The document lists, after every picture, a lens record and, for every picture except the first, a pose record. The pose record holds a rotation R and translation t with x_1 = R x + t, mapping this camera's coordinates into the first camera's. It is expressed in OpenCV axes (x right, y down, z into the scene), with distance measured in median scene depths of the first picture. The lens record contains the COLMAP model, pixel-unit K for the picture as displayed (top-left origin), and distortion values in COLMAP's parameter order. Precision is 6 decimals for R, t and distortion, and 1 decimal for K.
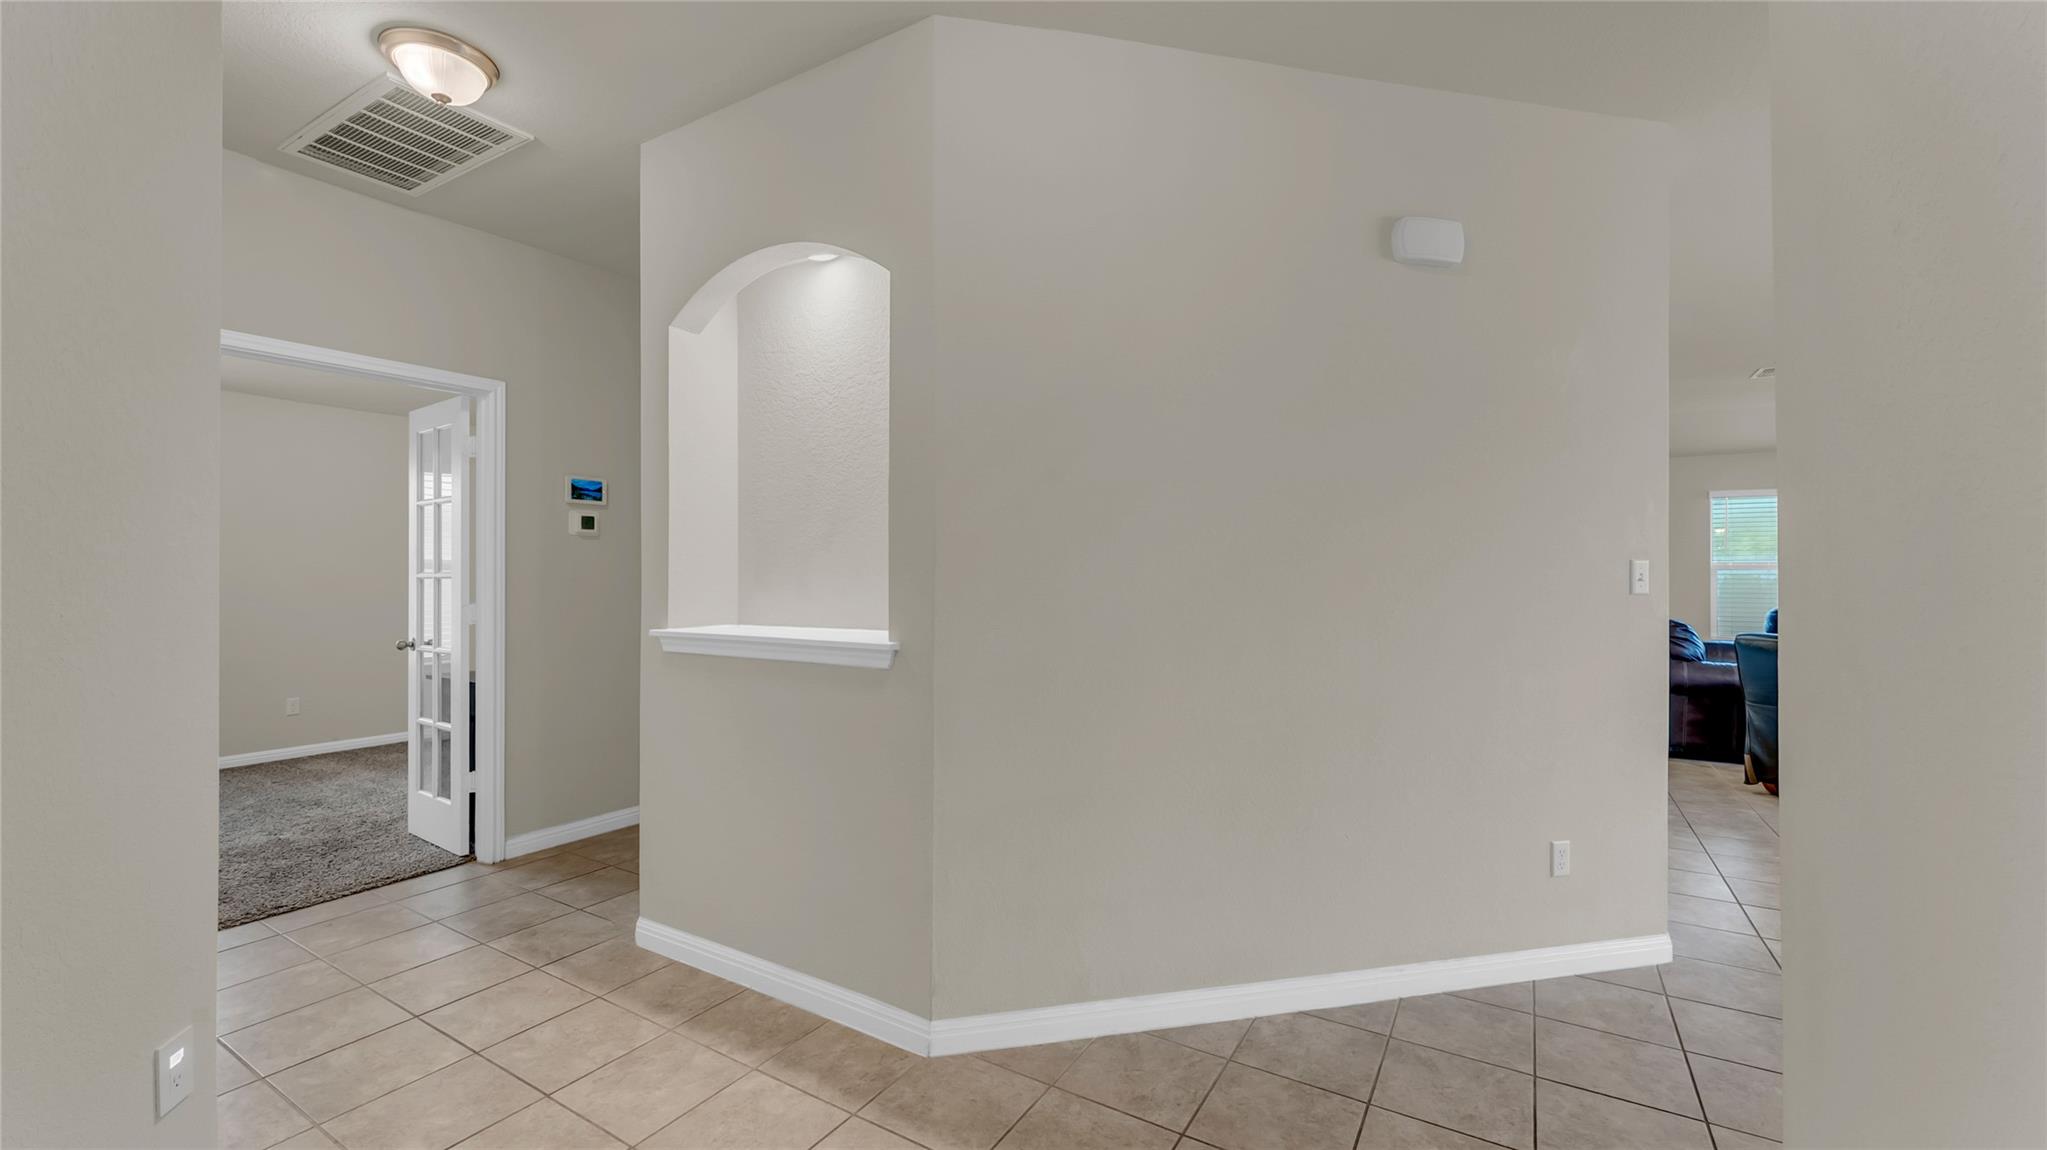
lens RADIAL K [[833.9, 0, 1019.9], [0, 833.9, 575.7], [0, 0, 1]] dist [0.001015, 0.000058]
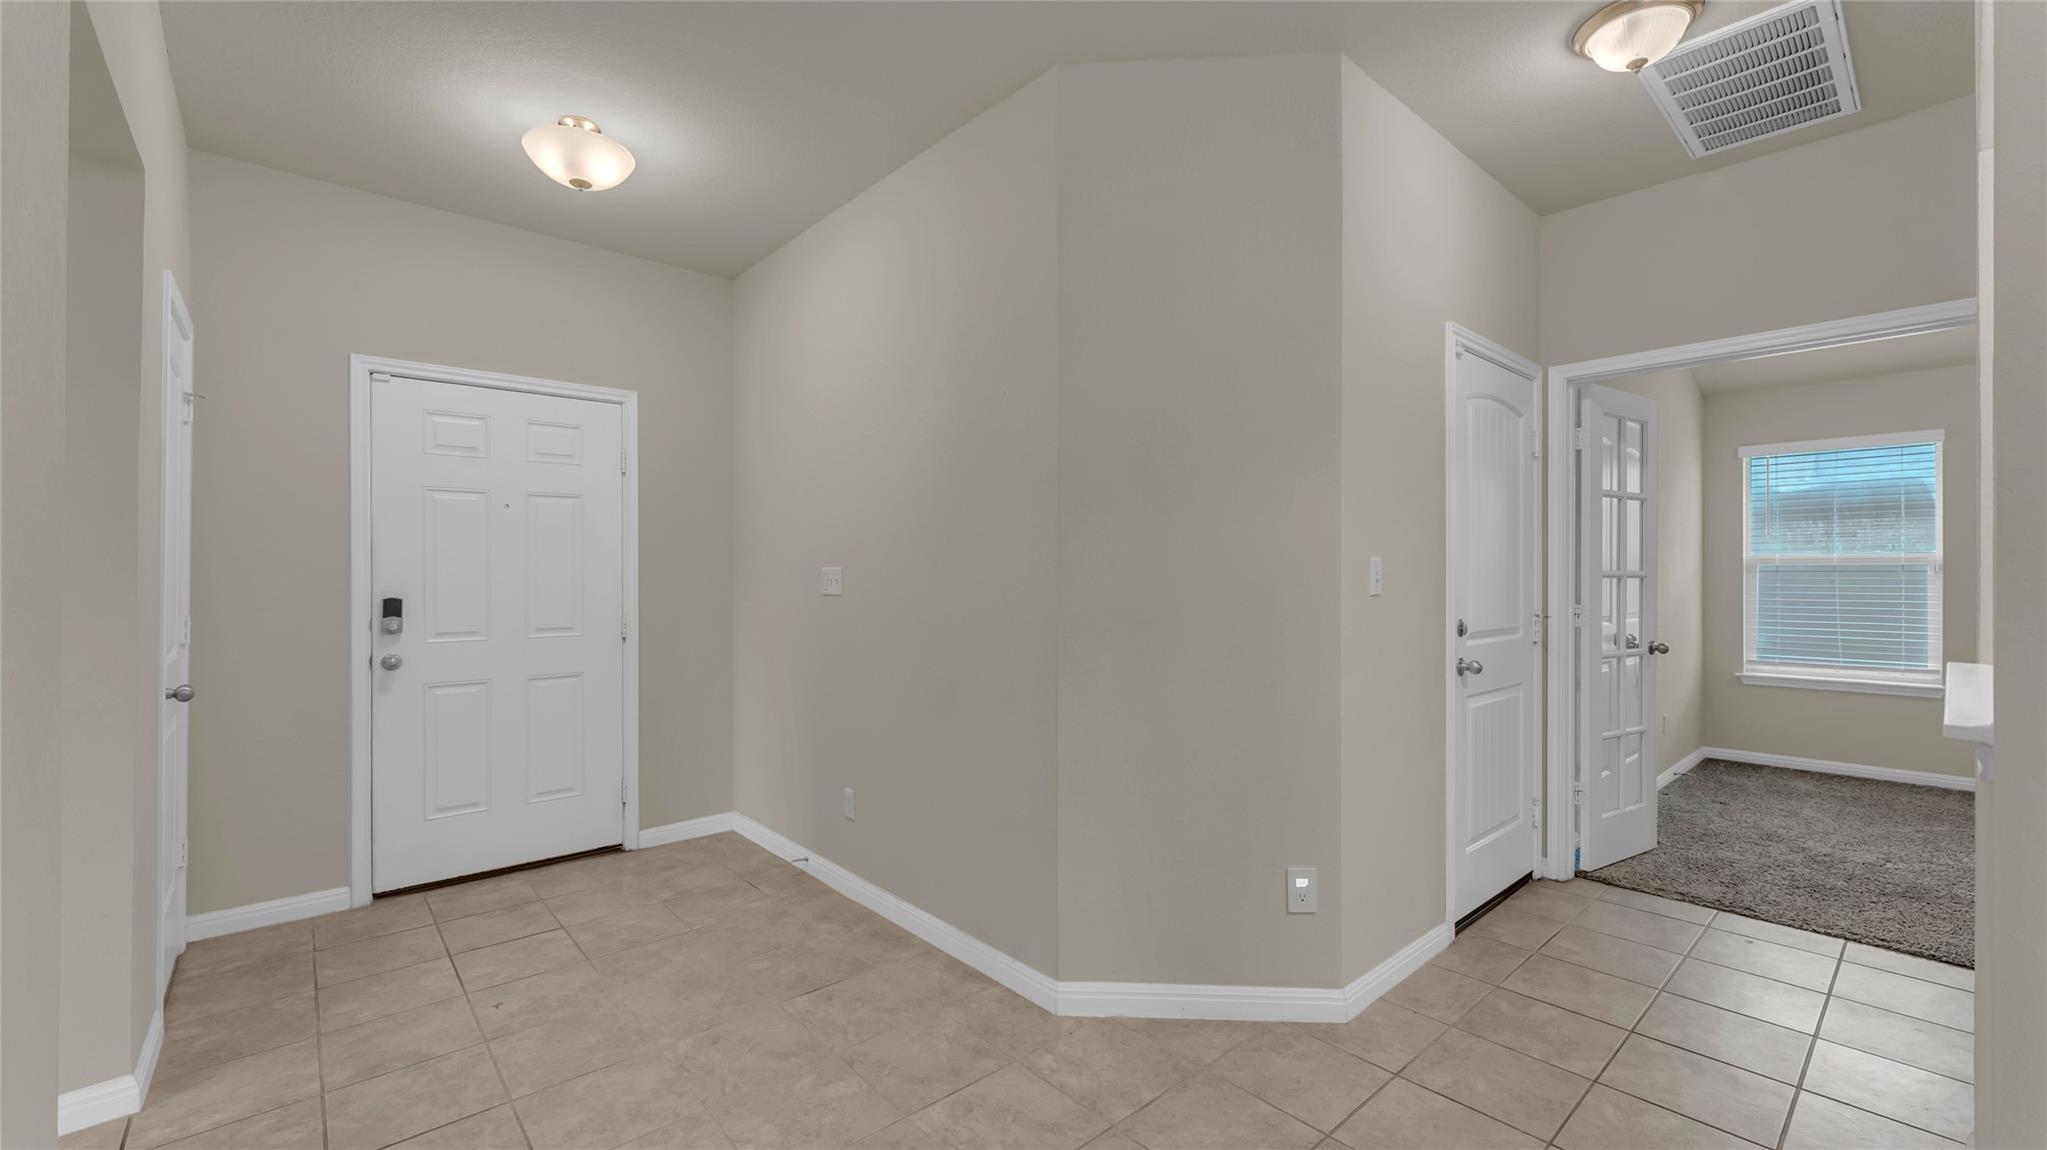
lens RADIAL K [[833.9, 0, 1021.7], [0, 833.9, 575.1], [0, 0, 1]] dist [0.001015, 0.000058]
pose [[-0.293297, 0.000084, -0.956021, 0.307481], [-0.000246, 1.000000, 0.000164, 0.002355], [0.956021, 0.000283, -0.293297, 0.466830]]
